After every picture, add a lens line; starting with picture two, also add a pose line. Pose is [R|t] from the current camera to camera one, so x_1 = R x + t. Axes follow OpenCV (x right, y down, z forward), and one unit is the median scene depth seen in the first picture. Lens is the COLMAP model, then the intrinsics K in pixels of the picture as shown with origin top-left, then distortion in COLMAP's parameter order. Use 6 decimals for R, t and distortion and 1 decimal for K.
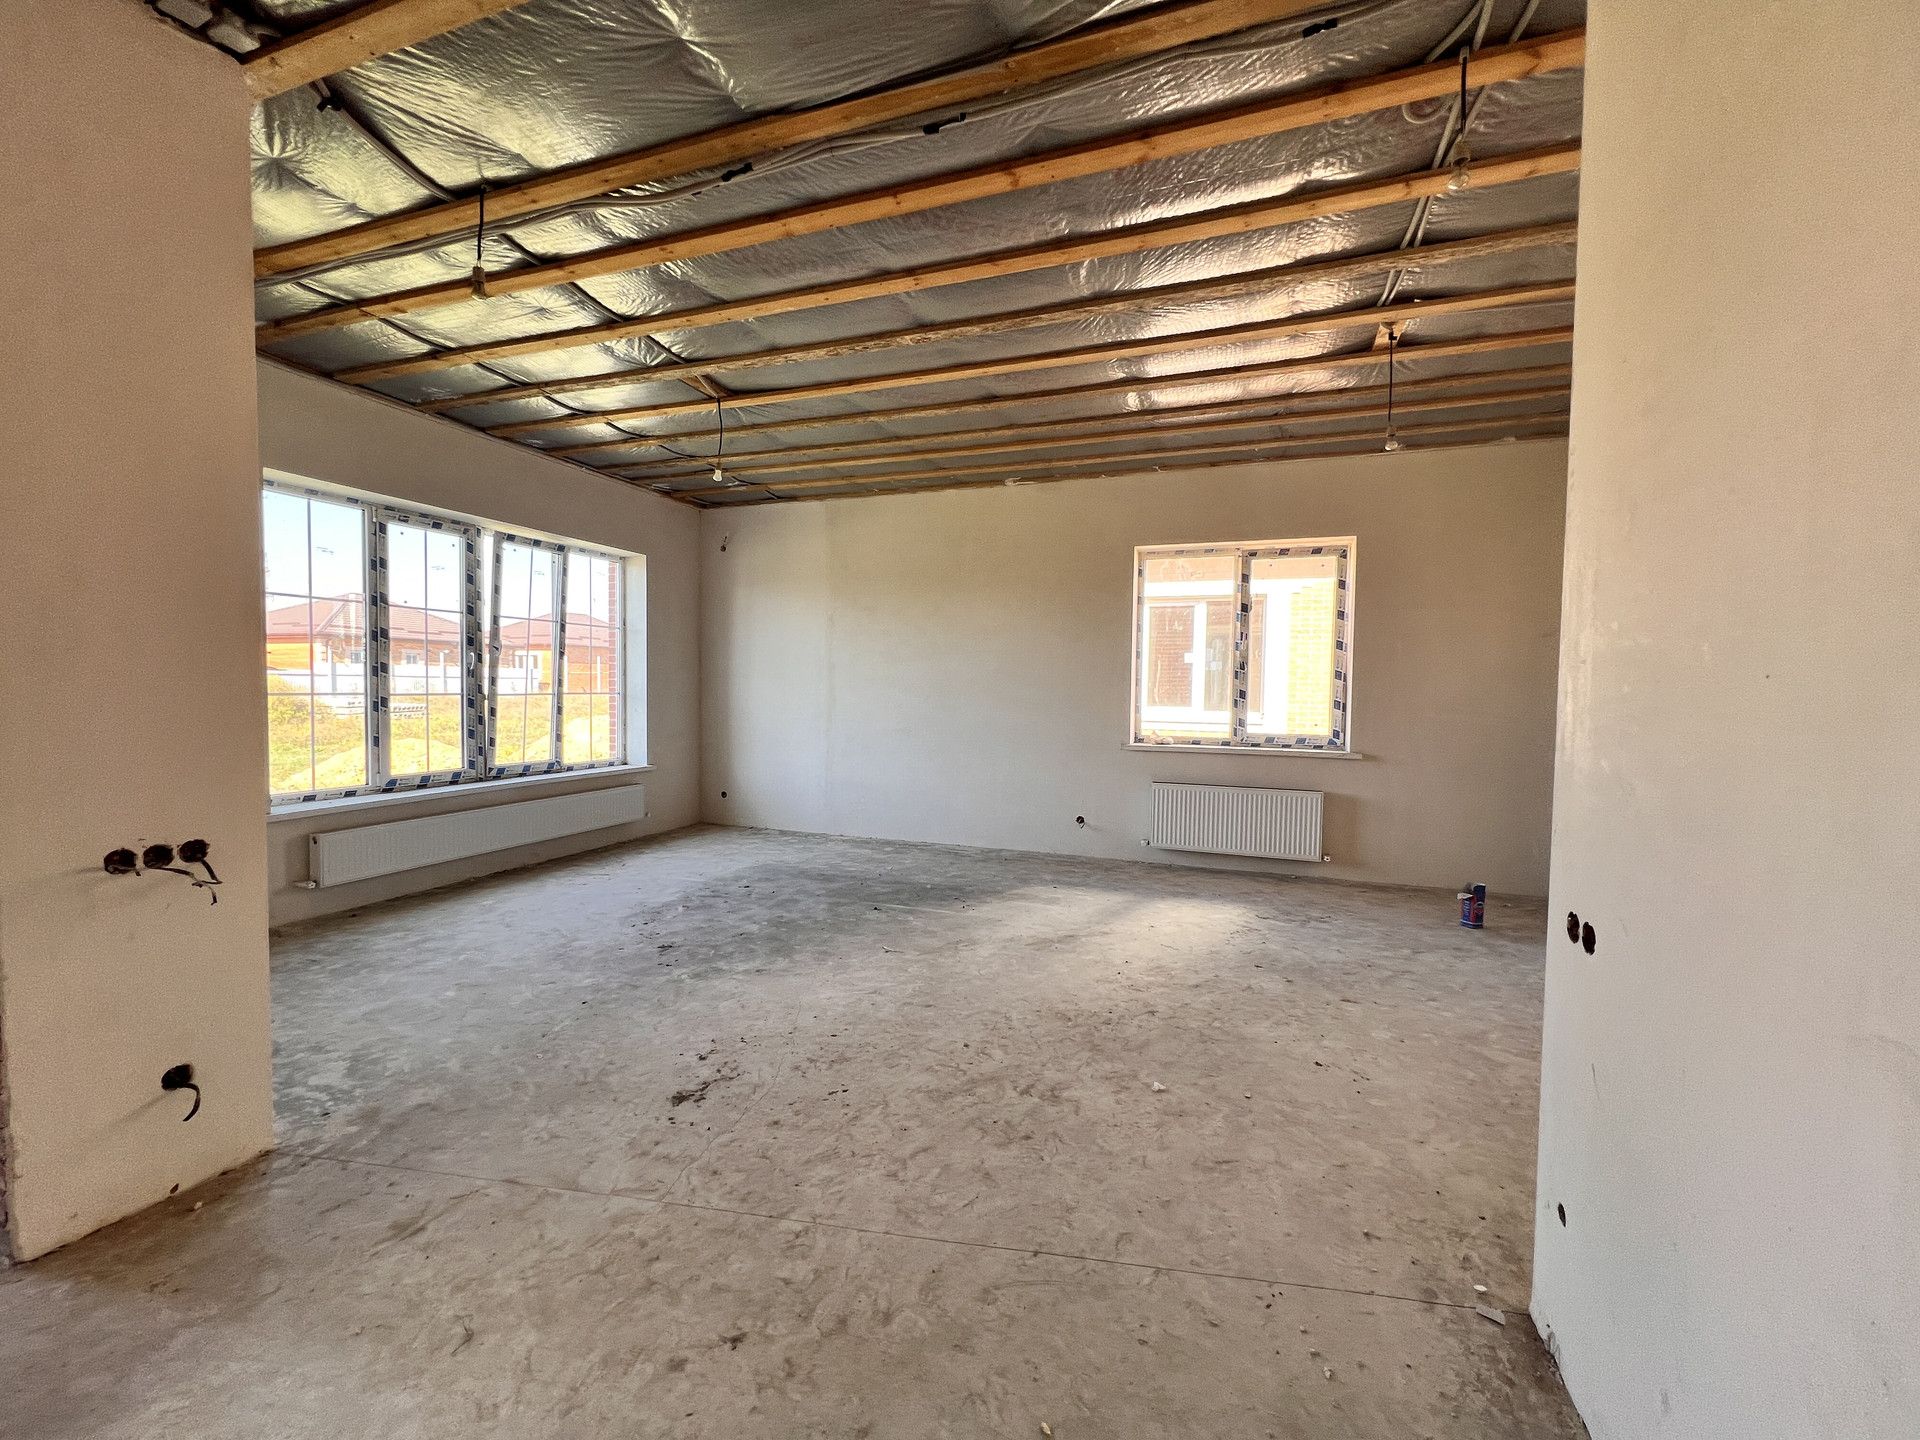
lens RADIAL K [[768.2, 0, 951.0], [0, 768.2, 717.2], [0, 0, 1]] dist [-0.001216, 0.000449]
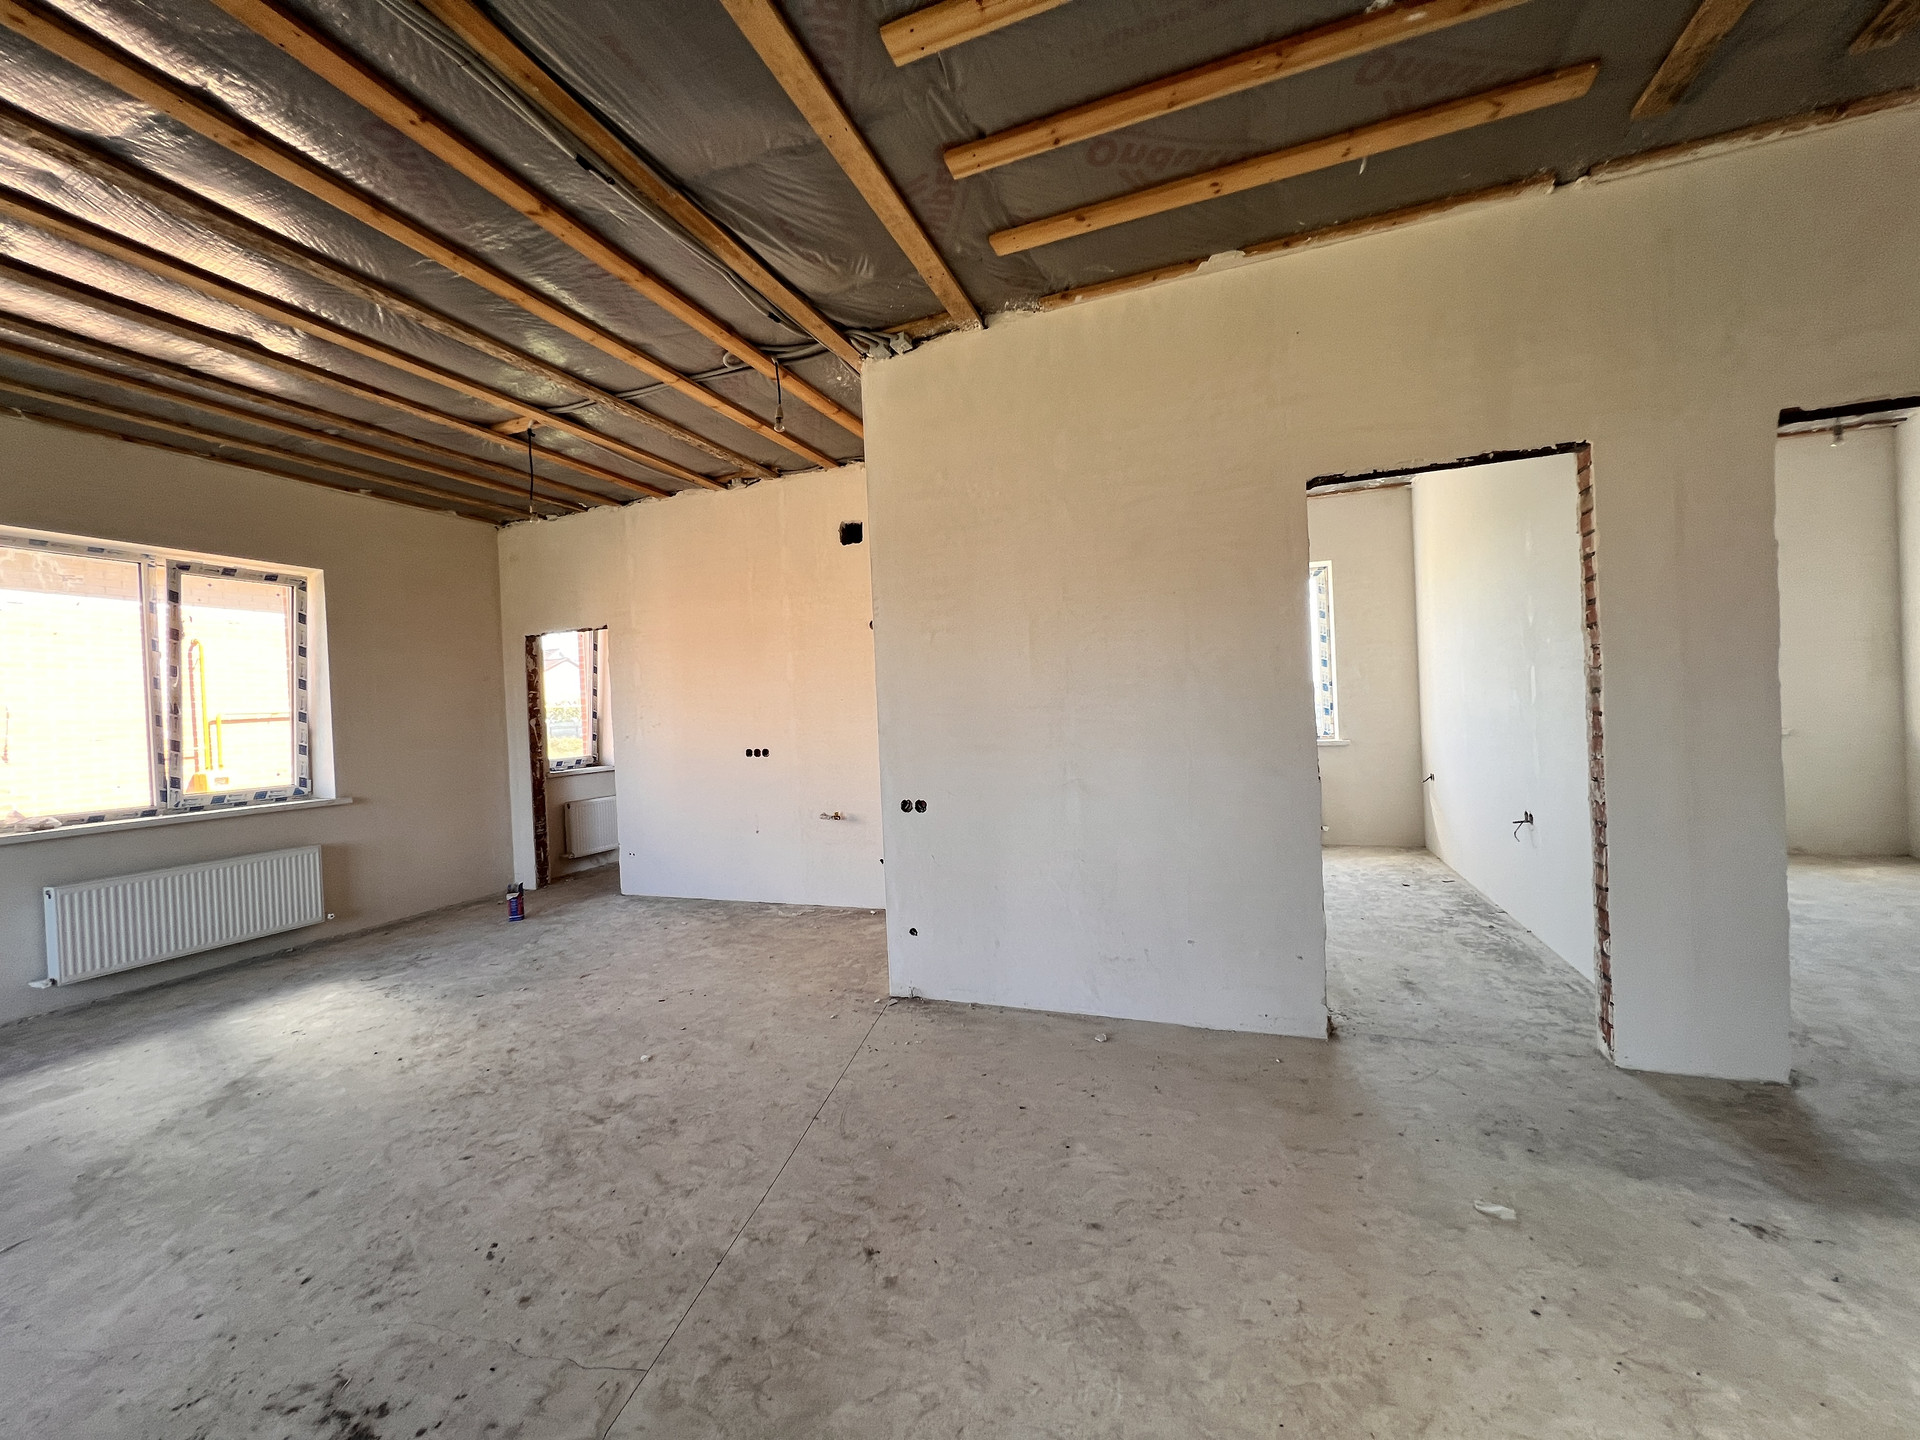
lens RADIAL K [[768.2, 0, 960.0], [0, 768.2, 715.9], [0, 0, 1]] dist [-0.001216, 0.000449]
pose [[-0.000637, -0.021745, 0.999763, -0.679777], [0.086001, 0.996058, 0.021719, -0.014806], [-0.996295, 0.085995, 0.001235, 0.369144]]
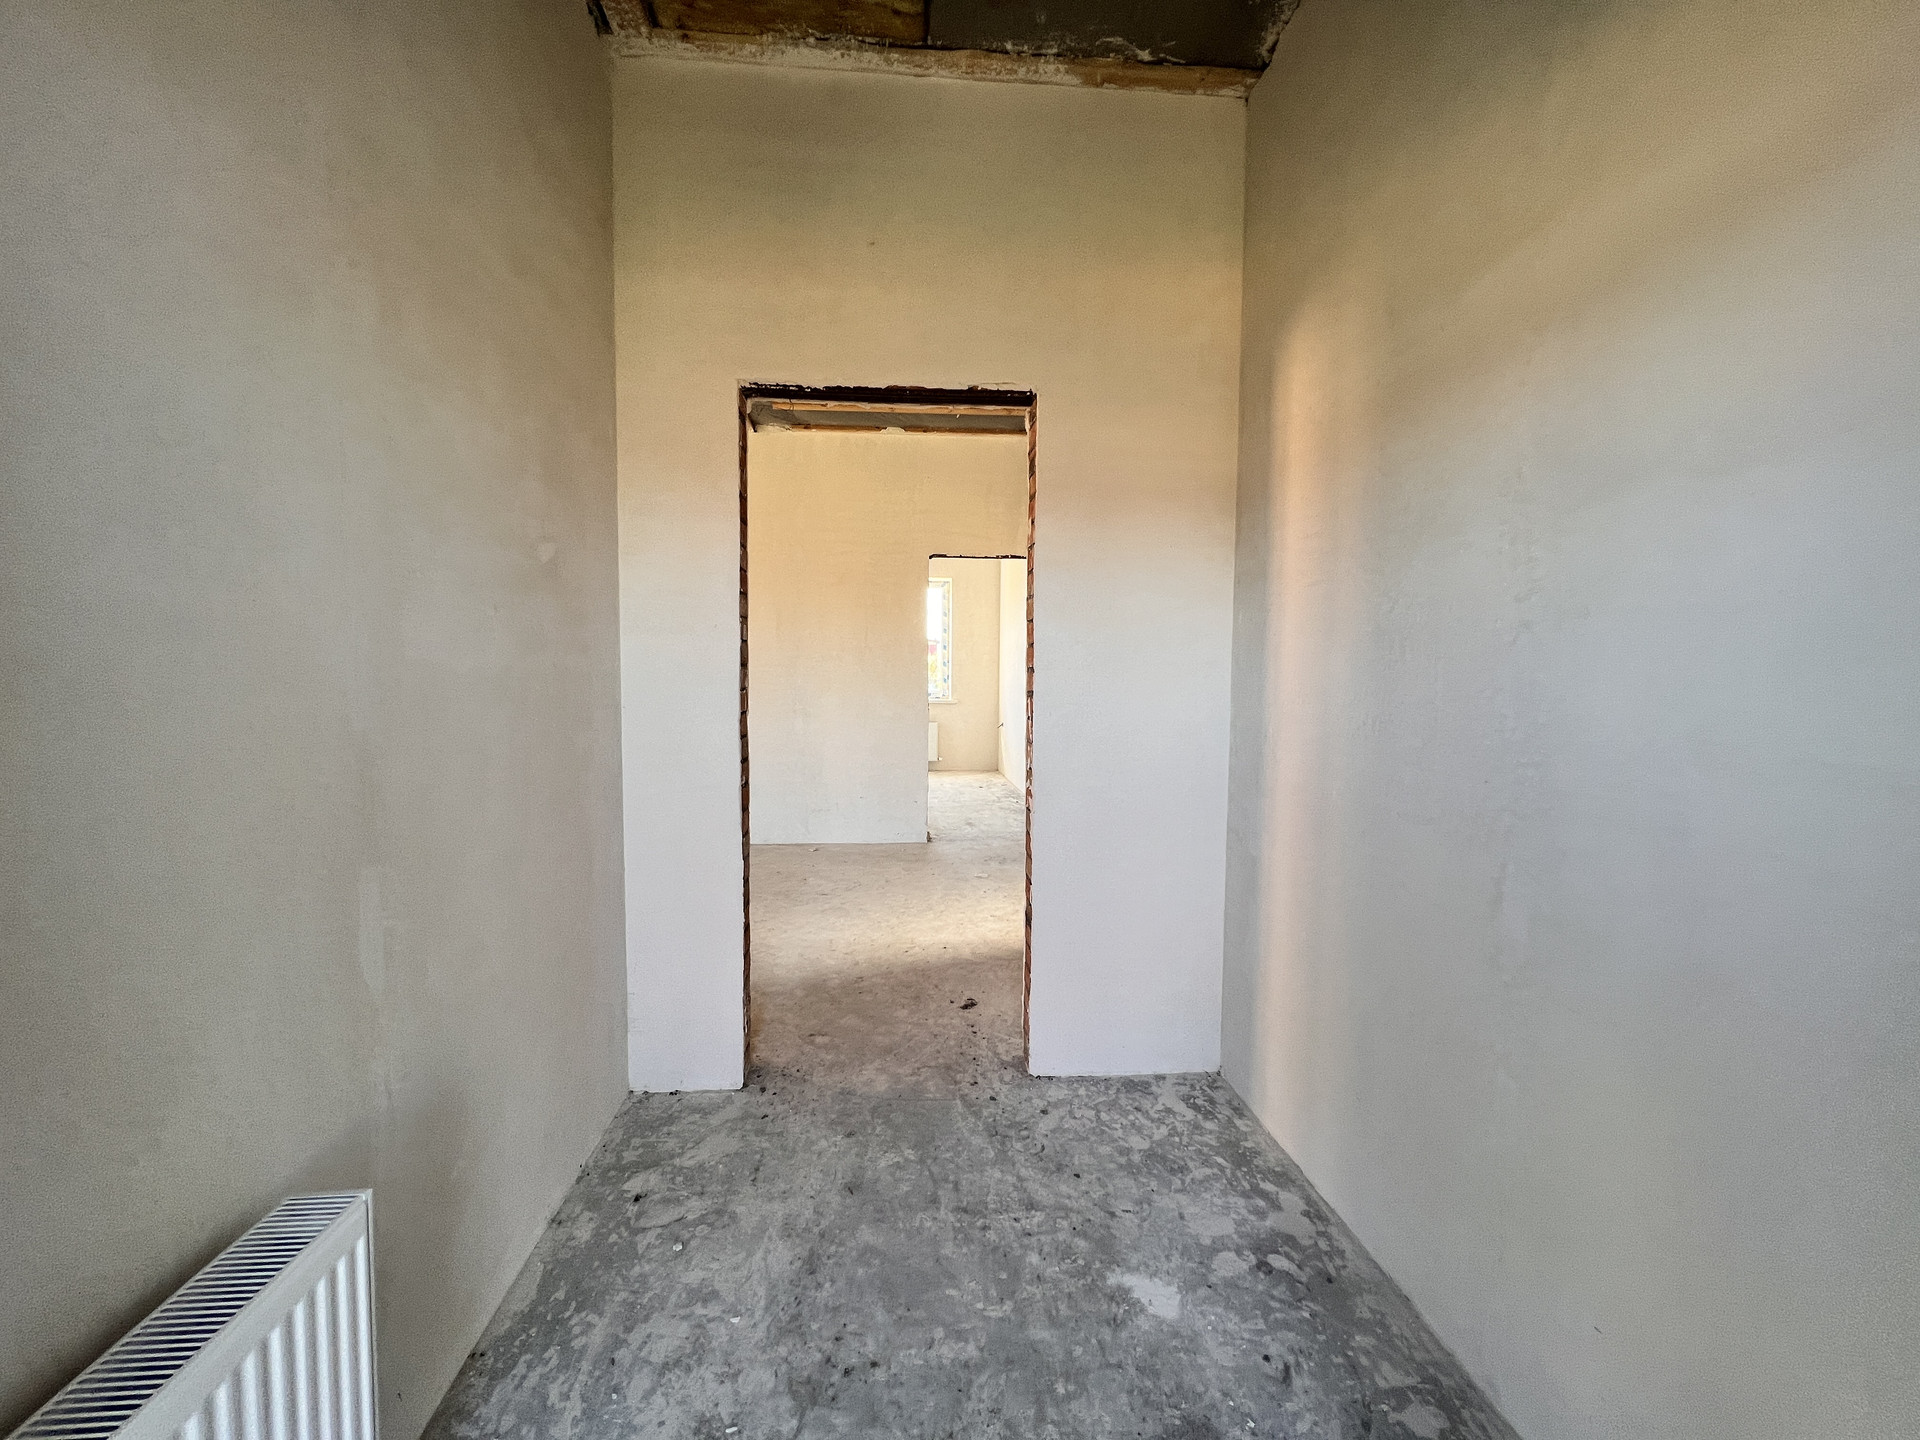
lens RADIAL K [[768.2, 0, 951.7], [0, 768.2, 715.3], [0, 0, 1]] dist [-0.001216, 0.000449]
pose [[-0.420646, -0.070453, 0.904485, -1.343722], [0.024221, 0.995753, 0.088826, -0.027008], [-0.906901, 0.059272, -0.417153, 0.623464]]
